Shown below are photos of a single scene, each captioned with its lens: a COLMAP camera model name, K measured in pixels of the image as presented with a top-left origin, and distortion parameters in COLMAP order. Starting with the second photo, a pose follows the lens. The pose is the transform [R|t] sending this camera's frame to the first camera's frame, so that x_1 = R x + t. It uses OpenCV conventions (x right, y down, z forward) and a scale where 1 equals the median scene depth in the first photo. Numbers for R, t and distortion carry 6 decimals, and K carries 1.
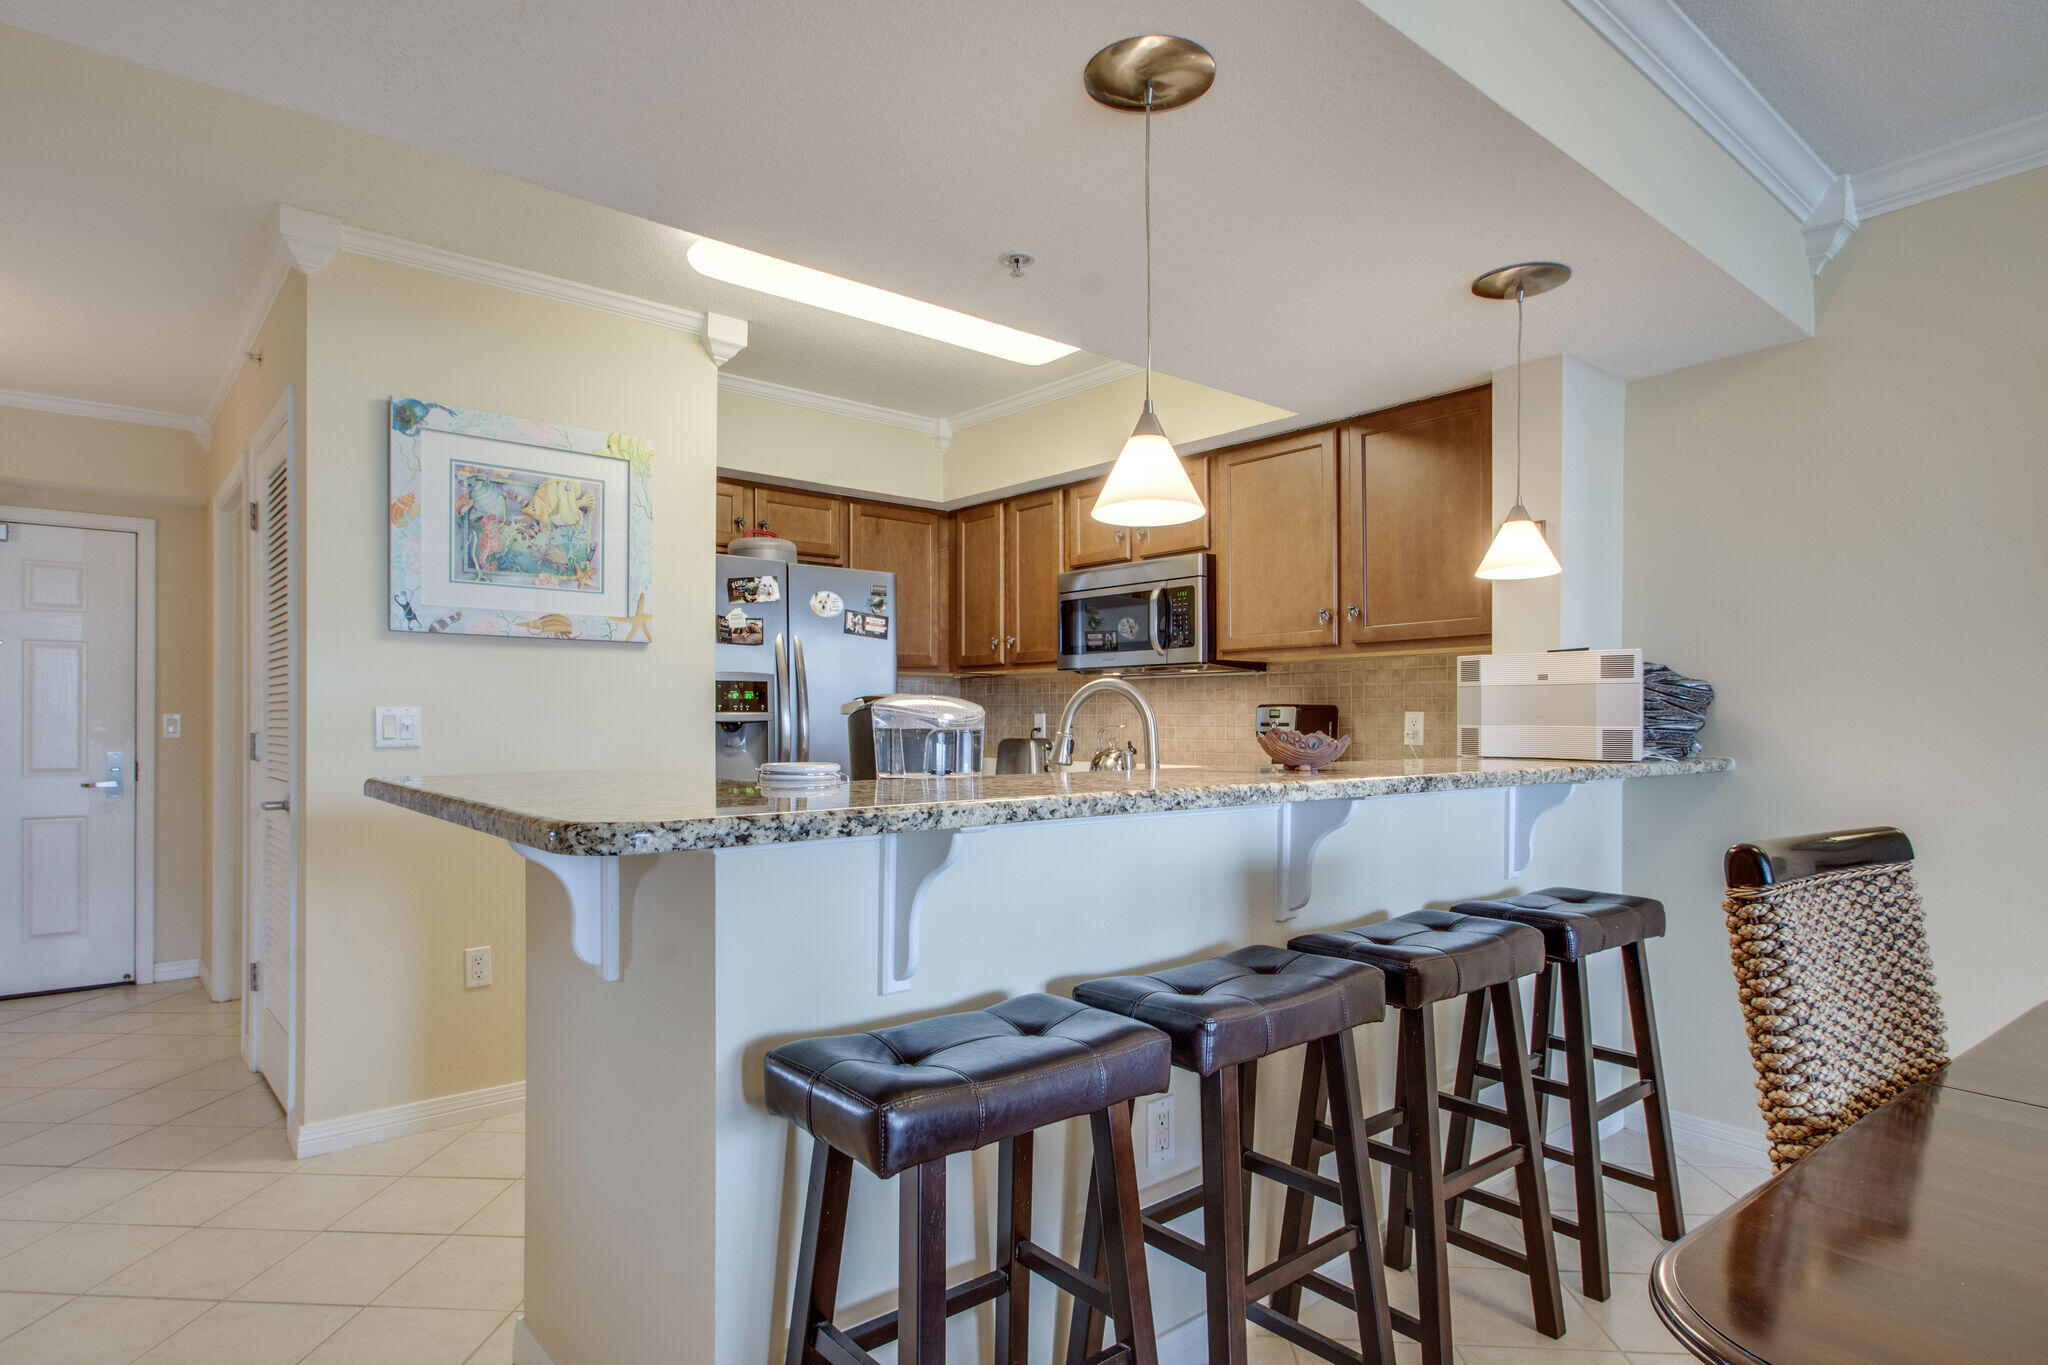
lens RADIAL K [[1102.6, 0, 1003.5], [0, 1102.6, 715.0], [0, 0, 1]] dist [0.008983, -0.005867]
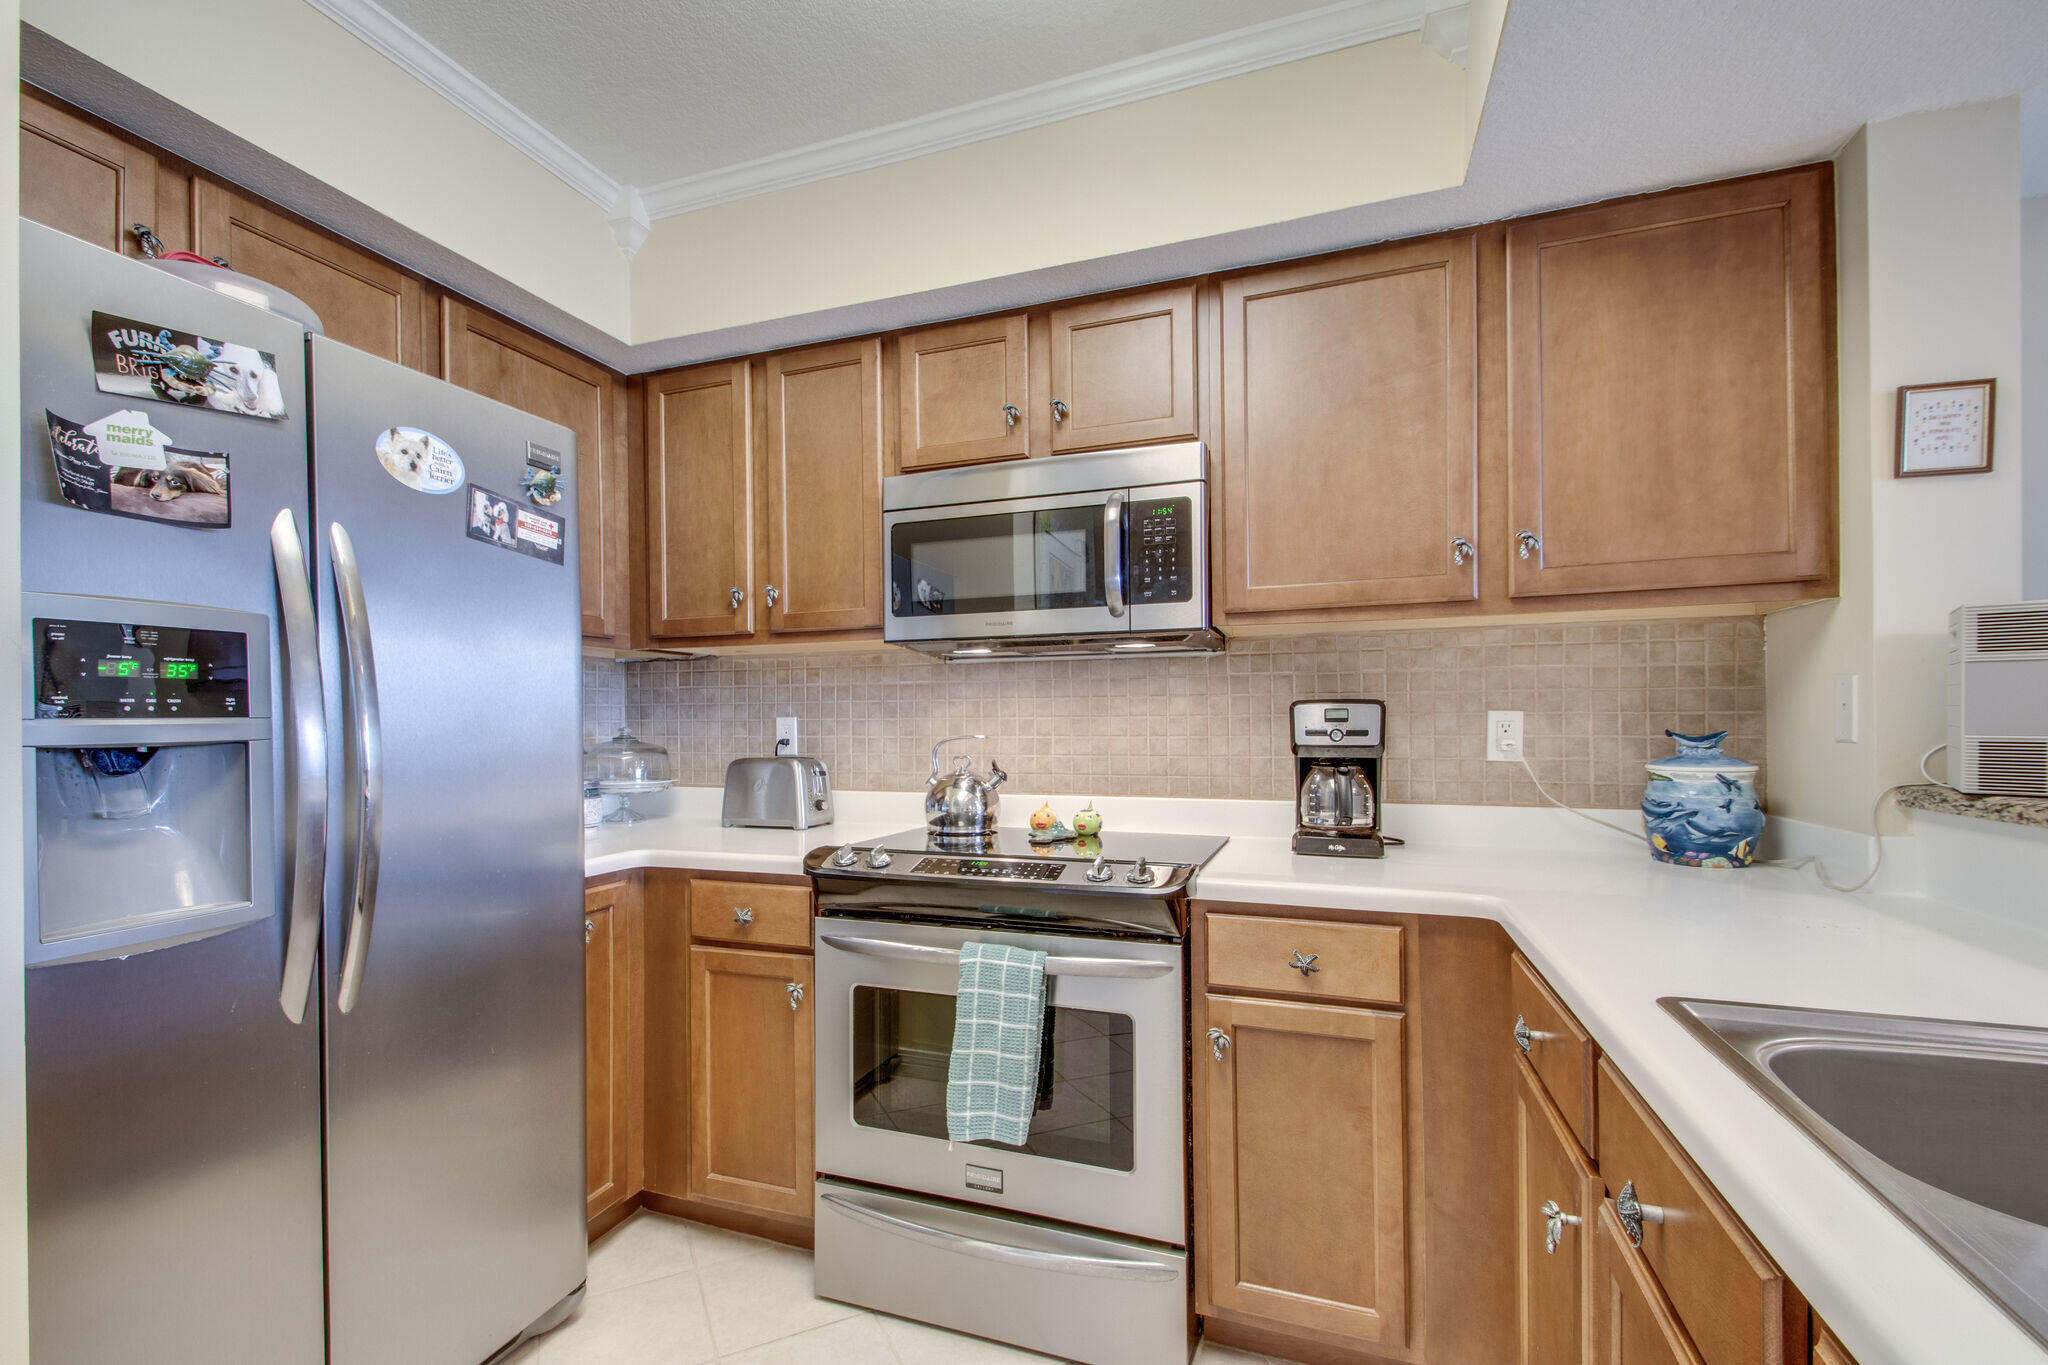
lens RADIAL K [[894.4, 0, 996.1], [0, 894.4, 718.6], [0, 0, 1]] dist [0.023886, -0.011093]
pose [[0.872208, -0.005435, 0.489106, -0.161909], [0.005073, 0.999985, 0.002064, -0.001502], [-0.489110, 0.000681, 0.872222, 0.693750]]
